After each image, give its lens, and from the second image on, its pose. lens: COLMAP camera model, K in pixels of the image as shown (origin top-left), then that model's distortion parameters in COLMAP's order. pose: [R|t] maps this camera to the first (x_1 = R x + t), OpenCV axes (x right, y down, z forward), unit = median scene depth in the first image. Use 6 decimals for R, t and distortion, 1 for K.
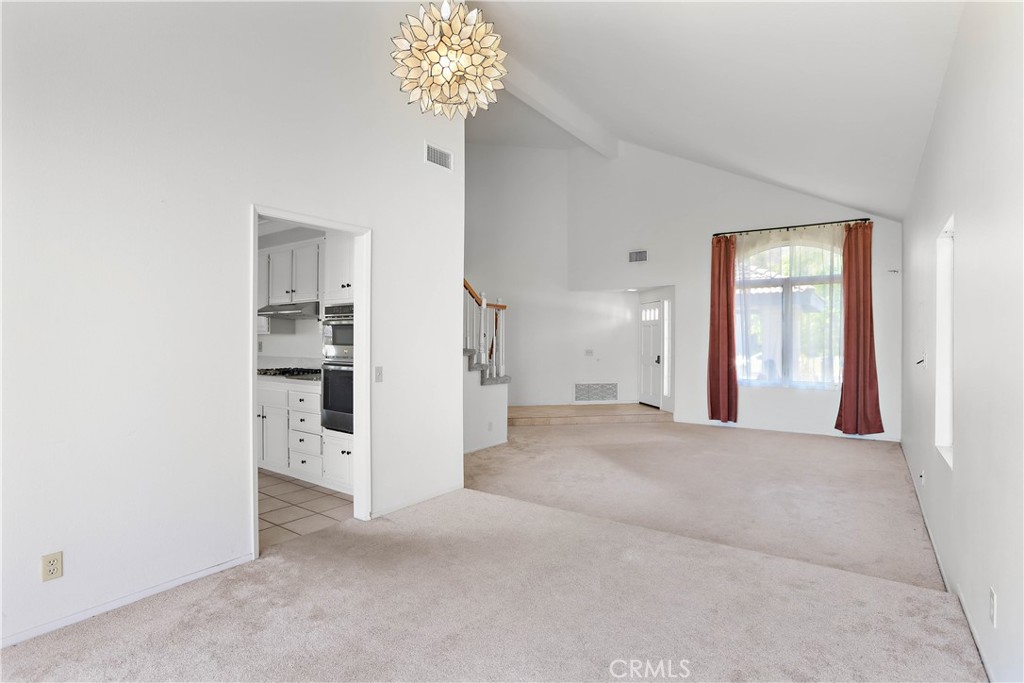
lens RADIAL K [[517.4, 0, 512.6], [0, 517.4, 339.9], [0, 0, 1]] dist [-0.018009, 0.005759]
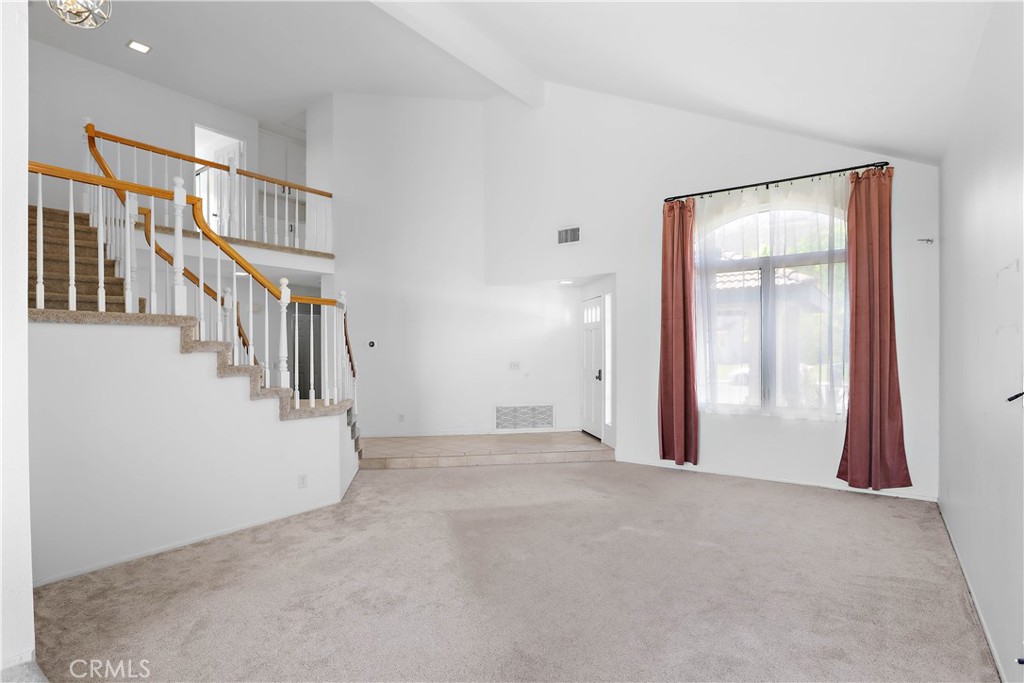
lens RADIAL K [[517.4, 0, 512.5], [0, 517.4, 352.3], [0, 0, 1]] dist [-0.018009, 0.005759]
pose [[0.999763, -0.007499, -0.020415, 0.199632], [0.007606, 0.999958, 0.005172, 0.000904], [0.020375, -0.005326, 0.999778, 0.293855]]
